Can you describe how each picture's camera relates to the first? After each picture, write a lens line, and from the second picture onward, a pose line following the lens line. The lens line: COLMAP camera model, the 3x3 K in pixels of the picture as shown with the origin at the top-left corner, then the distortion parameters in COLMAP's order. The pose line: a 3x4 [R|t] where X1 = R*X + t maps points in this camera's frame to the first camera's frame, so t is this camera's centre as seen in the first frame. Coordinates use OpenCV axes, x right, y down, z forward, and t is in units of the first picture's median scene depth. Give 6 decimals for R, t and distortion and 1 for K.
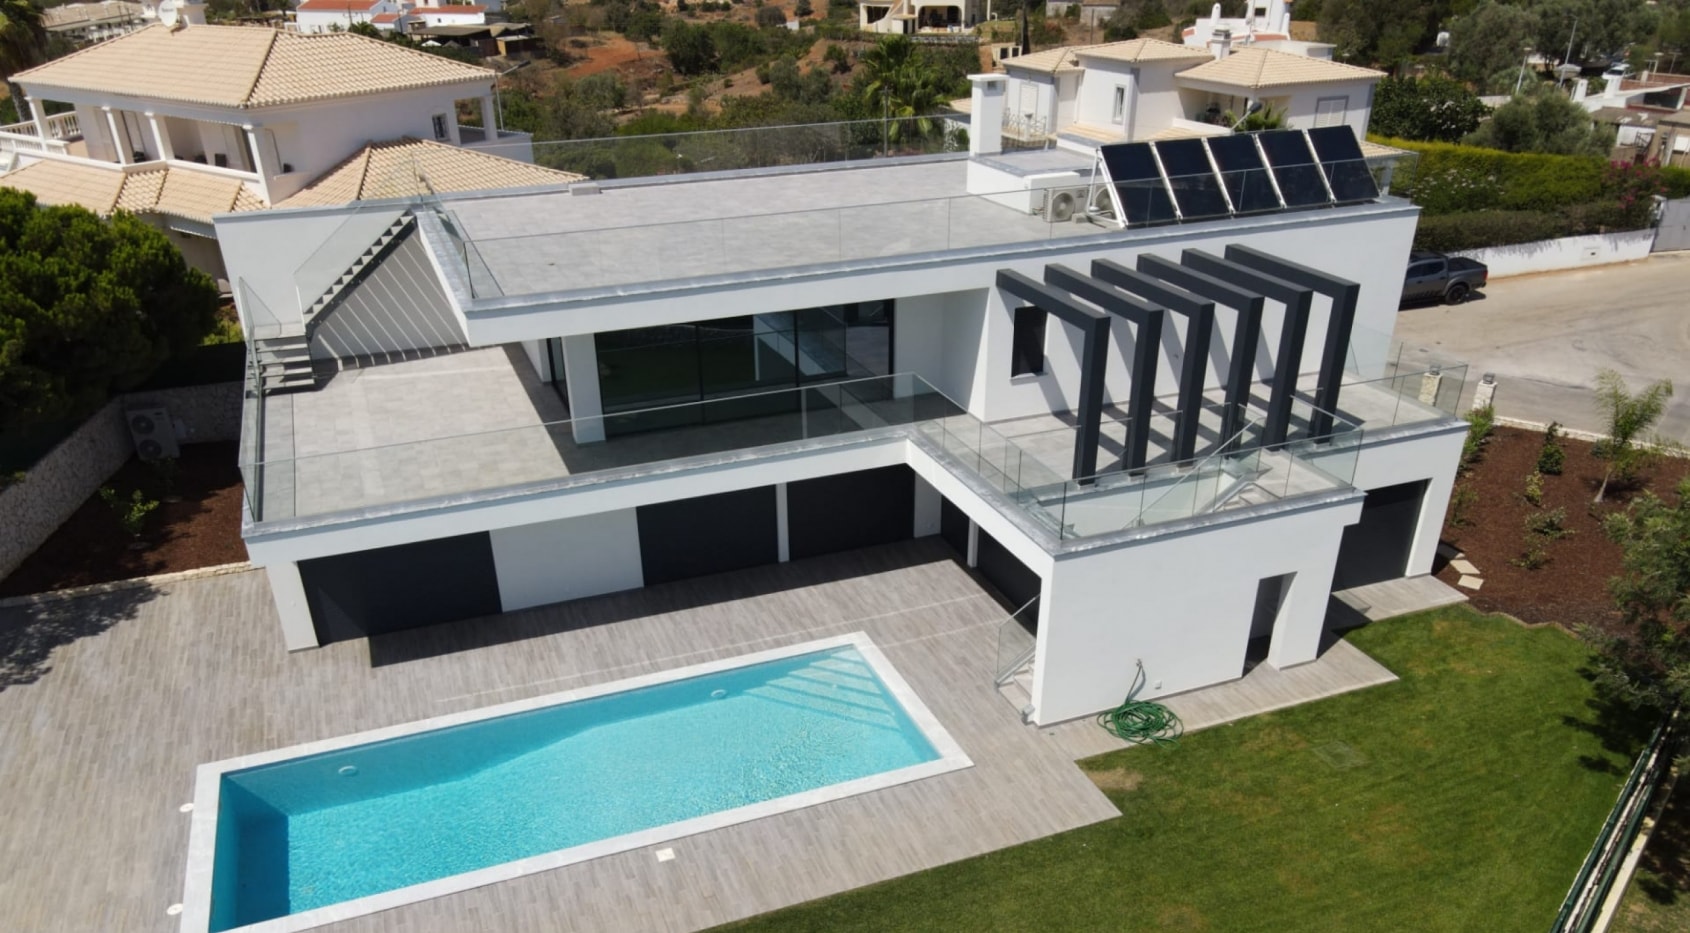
lens RADIAL K [[1239.0, 0, 839.7], [0, 1239.0, 651.5], [0, 0, 1]] dist [0.007801, 0.002867]
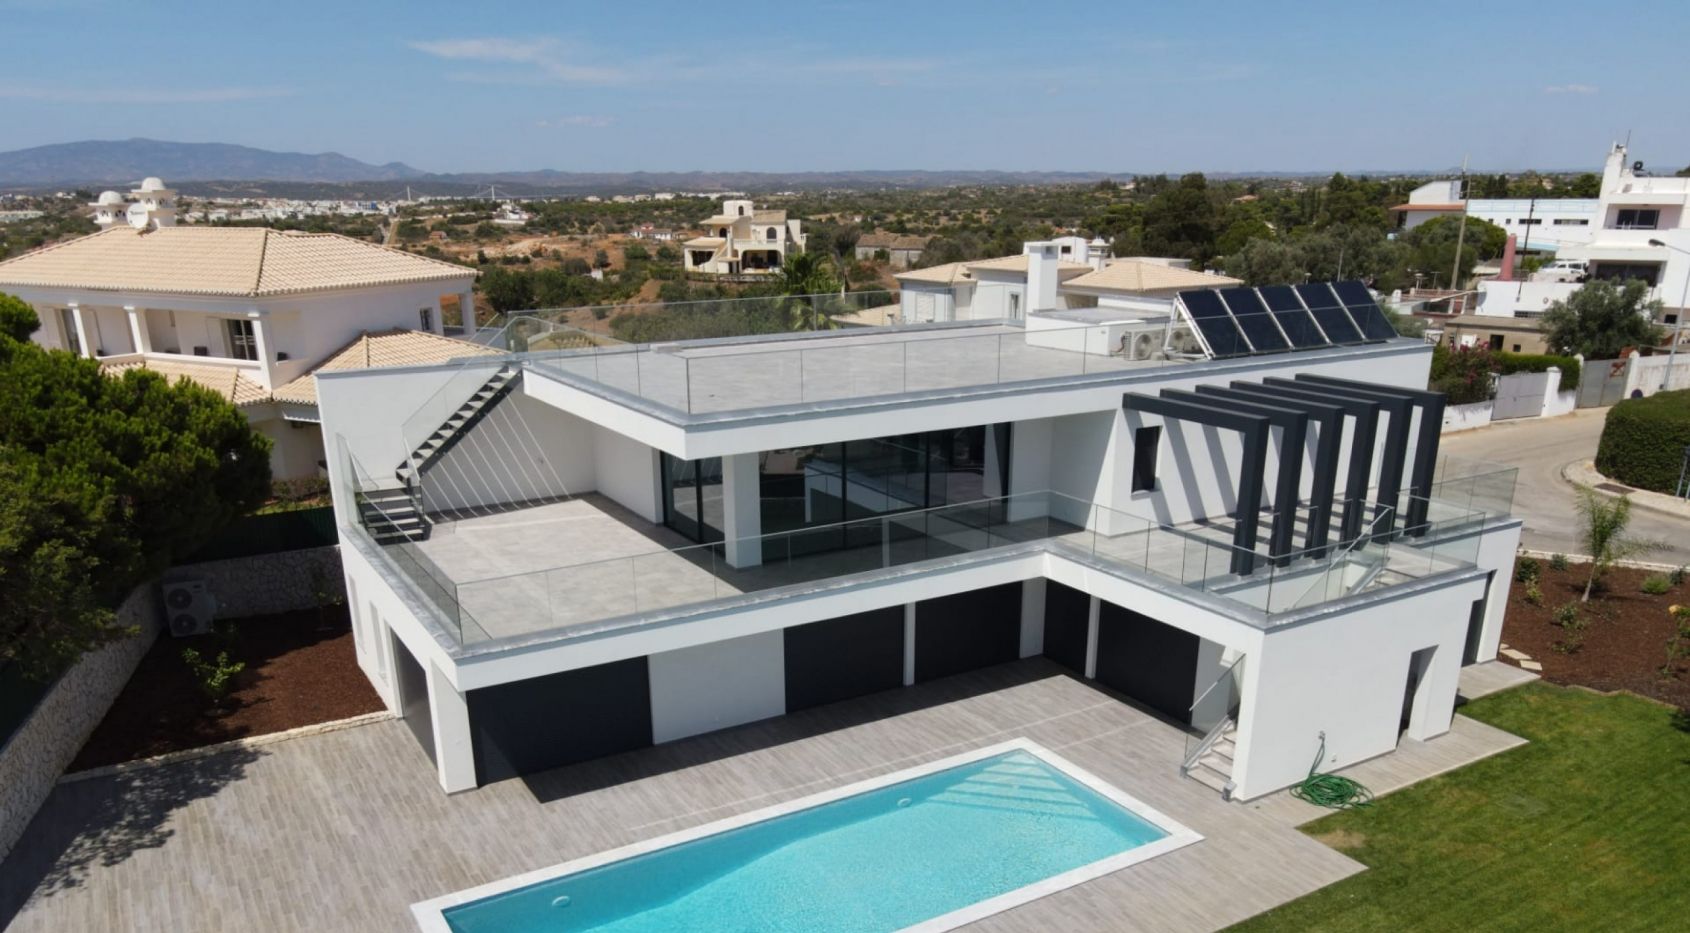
lens RADIAL K [[1244.1, 0, 839.6], [0, 1244.1, 646.3], [0, 0, 1]] dist [-0.000085, 0.027254]
pose [[0.985854, -0.052273, 0.159245, -0.277677], [0.080056, 0.981593, -0.173399, 0.072707], [-0.147249, 0.183694, 0.971892, 0.016126]]
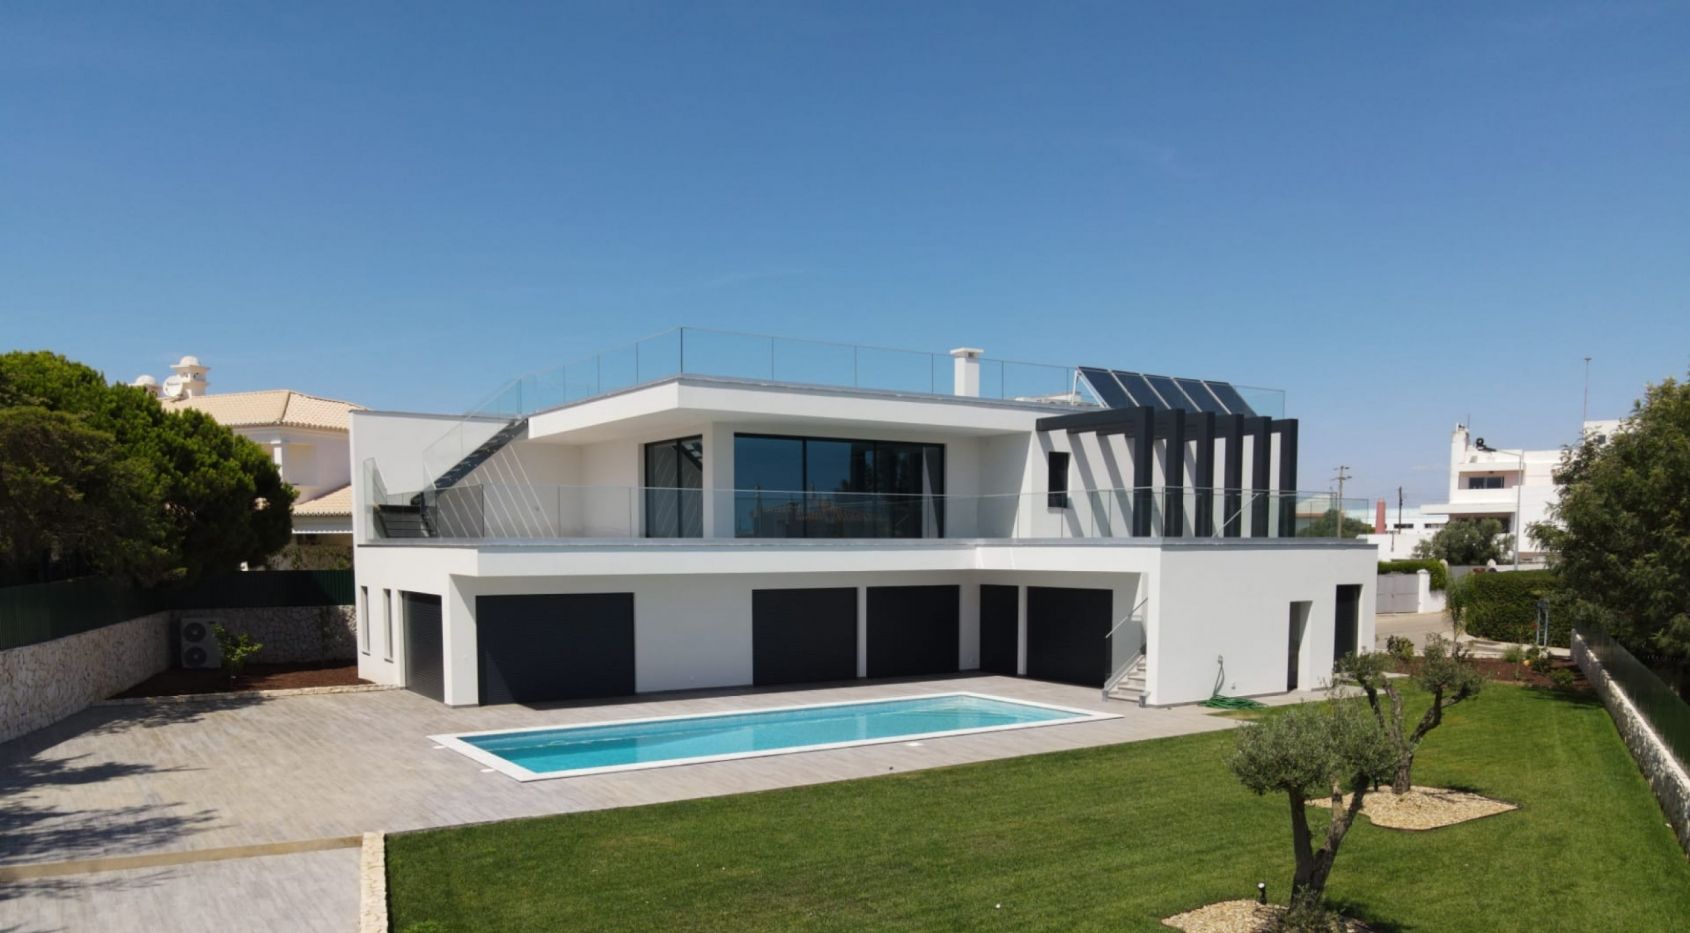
lens RADIAL K [[1244.1, 0, 839.6], [0, 1244.1, 646.3], [0, 0, 1]] dist [-0.000085, 0.027254]
pose [[0.976512, -0.006684, 0.215358, -0.329831], [0.100323, 0.898664, -0.427011, 0.410691], [-0.190681, 0.438586, 0.878227, -0.008495]]
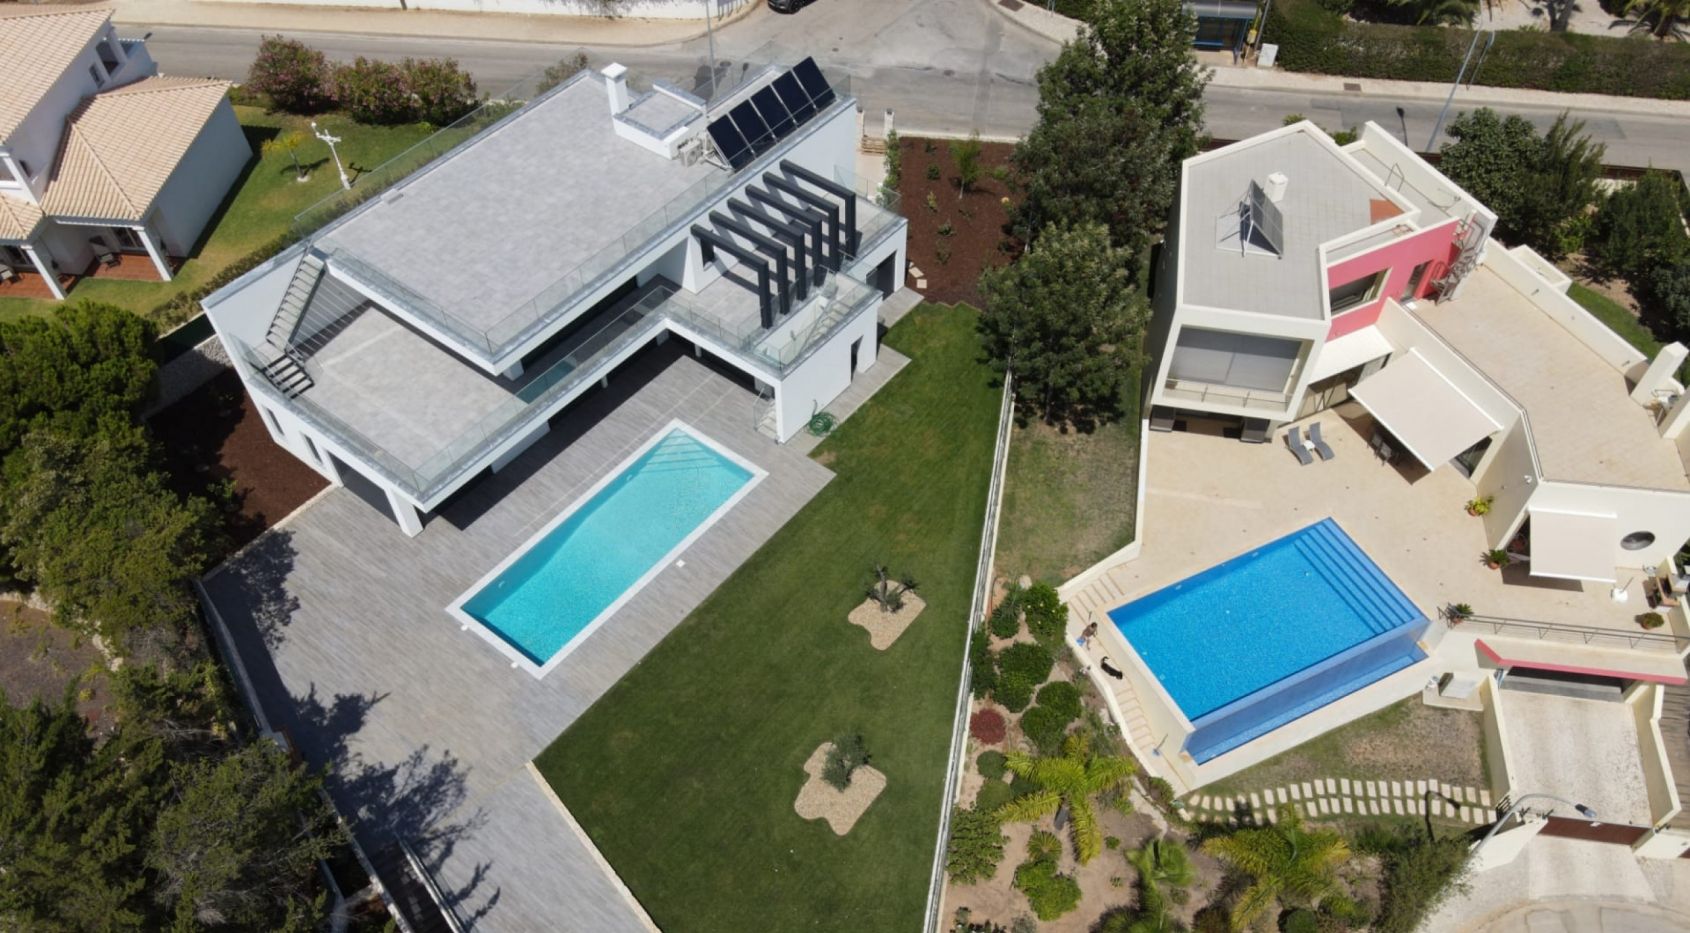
lens RADIAL K [[1244.1, 0, 839.6], [0, 1244.1, 646.3], [0, 0, 1]] dist [-0.000085, 0.027254]
pose [[0.861658, -0.409231, 0.300127, -0.489601], [0.253629, 0.859494, 0.443781, -0.505727], [-0.439566, -0.306267, 0.844383, -0.895060]]
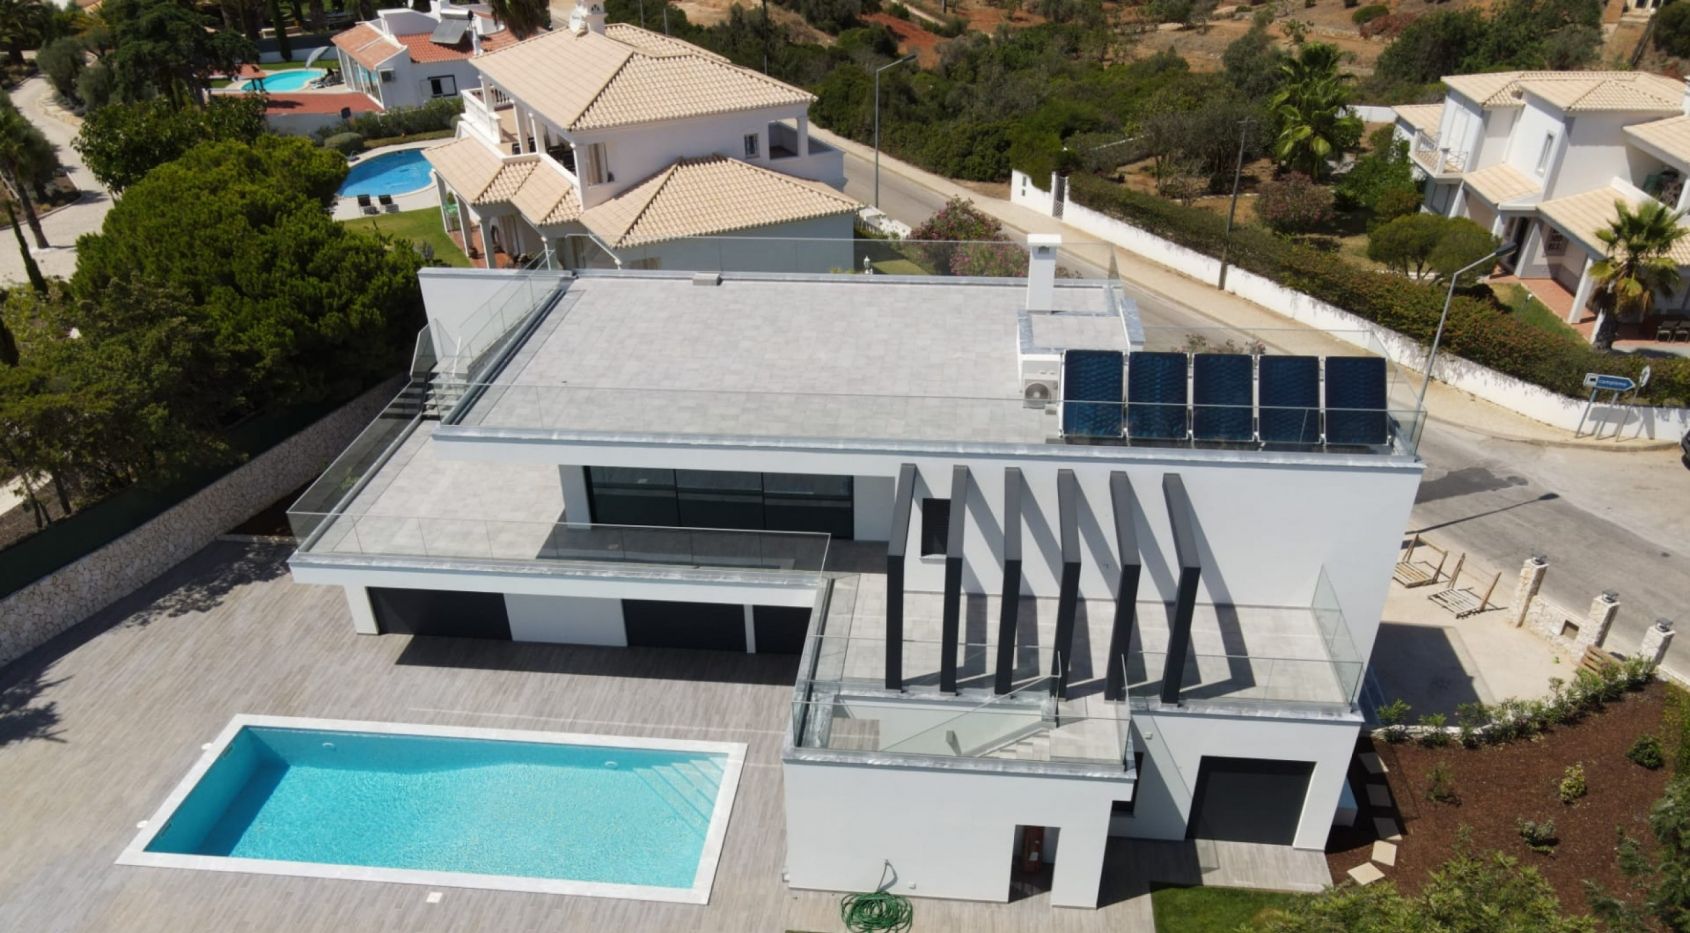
lens RADIAL K [[1239.0, 0, 839.7], [0, 1239.0, 651.5], [0, 0, 1]] dist [0.007801, 0.002867]
pose [[0.889216, 0.264395, -0.373349, 0.476460], [-0.229666, 0.963788, 0.135526, -0.260462], [0.395662, -0.034766, 0.917738, -0.005000]]
